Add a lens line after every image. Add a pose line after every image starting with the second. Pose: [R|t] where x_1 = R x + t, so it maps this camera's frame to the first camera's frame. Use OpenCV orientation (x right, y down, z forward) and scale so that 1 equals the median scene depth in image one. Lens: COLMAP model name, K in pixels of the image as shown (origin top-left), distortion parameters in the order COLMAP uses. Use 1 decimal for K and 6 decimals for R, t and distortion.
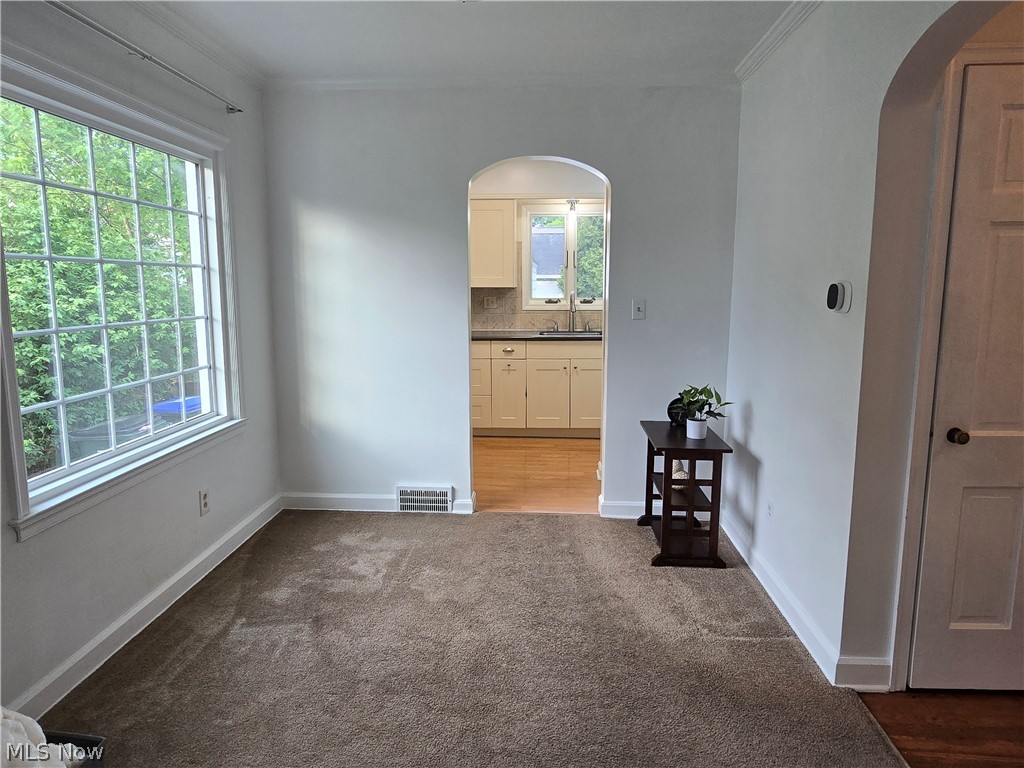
lens RADIAL K [[682.2, 0, 512.0], [0, 682.2, 384.0], [0, 0, 1]] dist [0.002692, 0.002096]
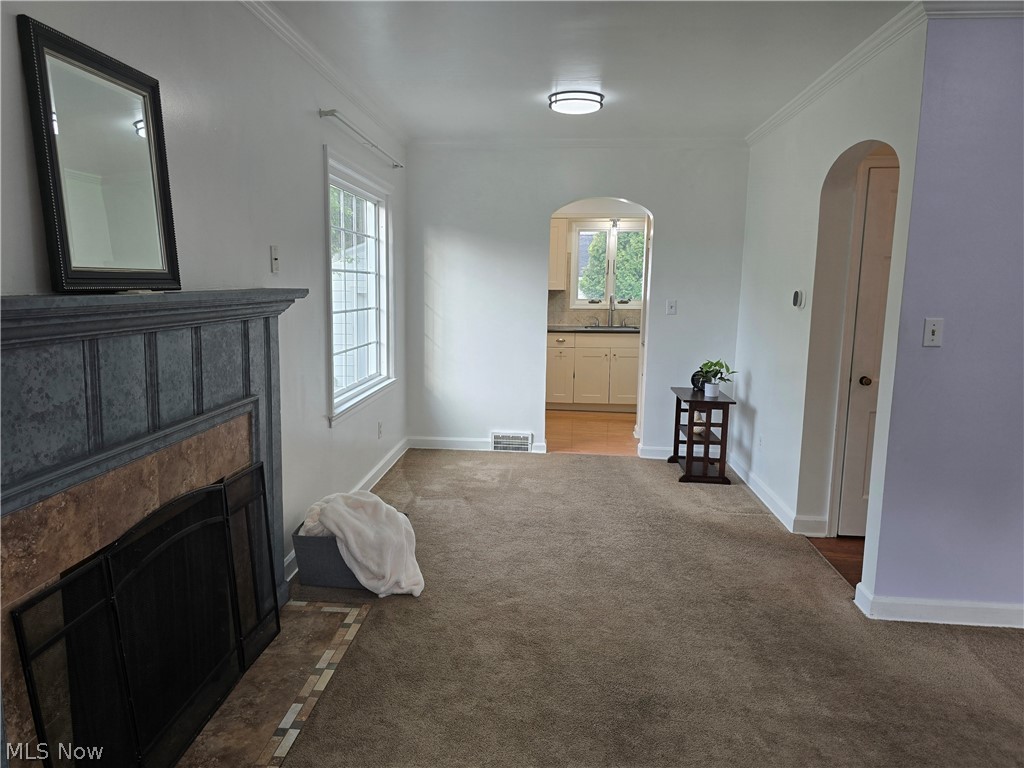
lens RADIAL K [[677.0, 0, 503.1], [0, 677.0, 381.7], [0, 0, 1]] dist [0.087162, -0.127755]
pose [[0.998986, 0.019741, -0.040467, -0.113225], [-0.019886, 0.999797, -0.003190, 0.062002], [0.040396, 0.003991, 0.999176, -0.461494]]
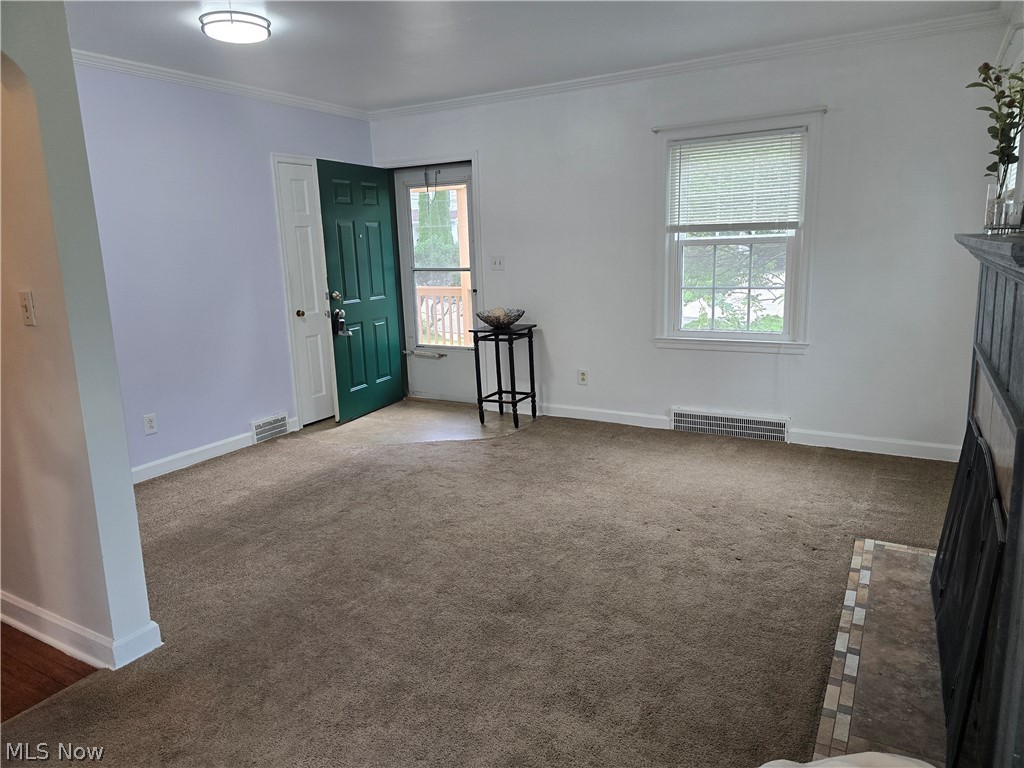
lens RADIAL K [[677.0, 0, 503.1], [0, 677.0, 381.7], [0, 0, 1]] dist [0.087162, -0.127755]
pose [[-0.880615, -0.066862, 0.469091, -0.319312], [0.103205, 0.939160, 0.327609, -0.114780], [-0.462456, 0.336911, -0.820138, 0.720623]]
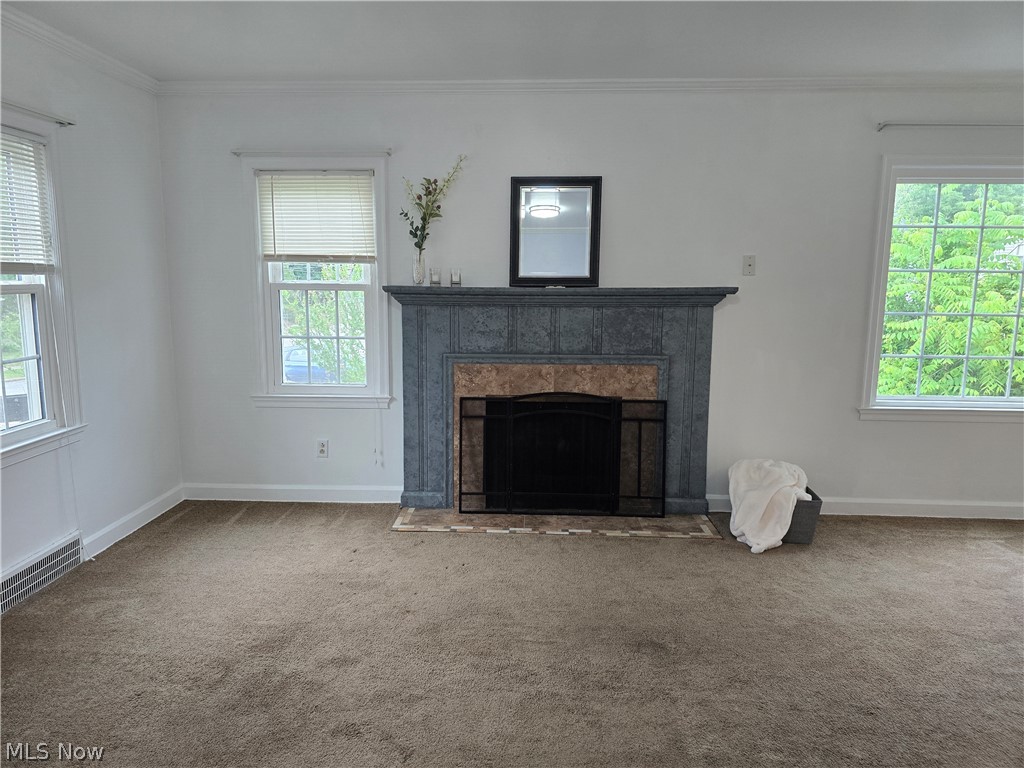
lens RADIAL K [[677.0, 0, 503.1], [0, 677.0, 381.7], [0, 0, 1]] dist [0.087162, -0.127755]
pose [[-0.005467, 0.150165, -0.988646, 0.696672], [-0.155101, 0.976569, 0.149188, -0.004304], [0.987883, 0.154156, 0.017952, -0.025174]]
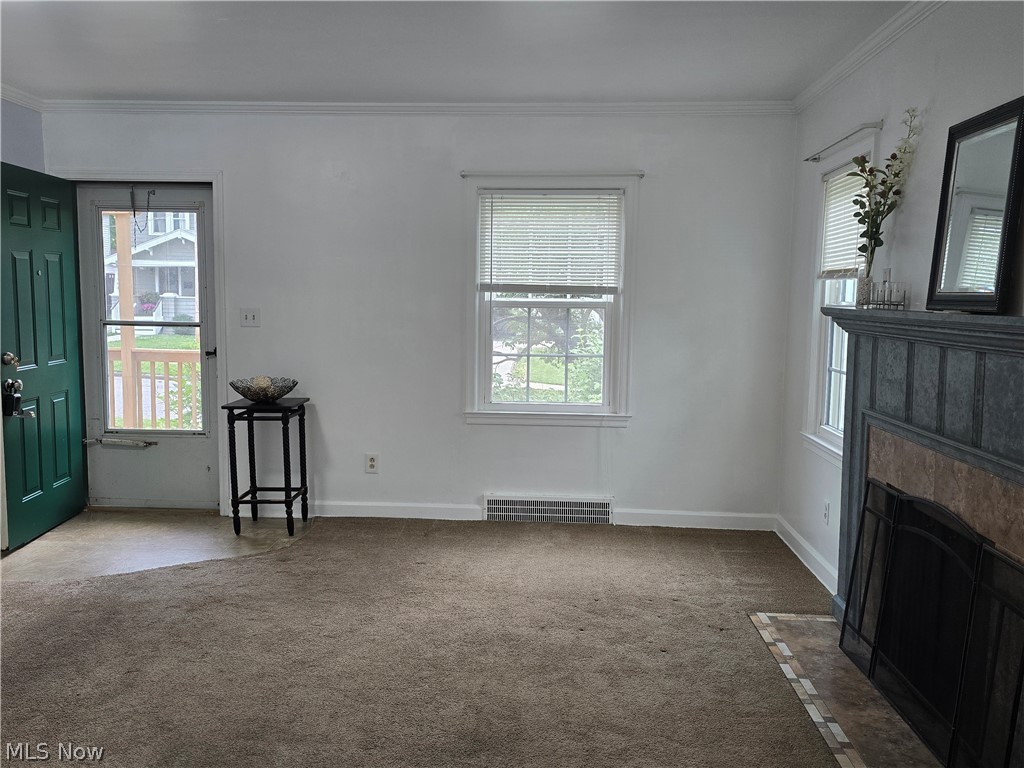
lens RADIAL K [[867.9, 0, 501.1], [0, 867.9, 387.4], [0, 0, 1]] dist [0.139877, -0.285013]
pose [[-0.999667, -0.015455, 0.020684, -0.032175], [-0.009712, 0.967312, 0.253404, -0.133766], [-0.023925, 0.253119, -0.967139, 0.844986]]
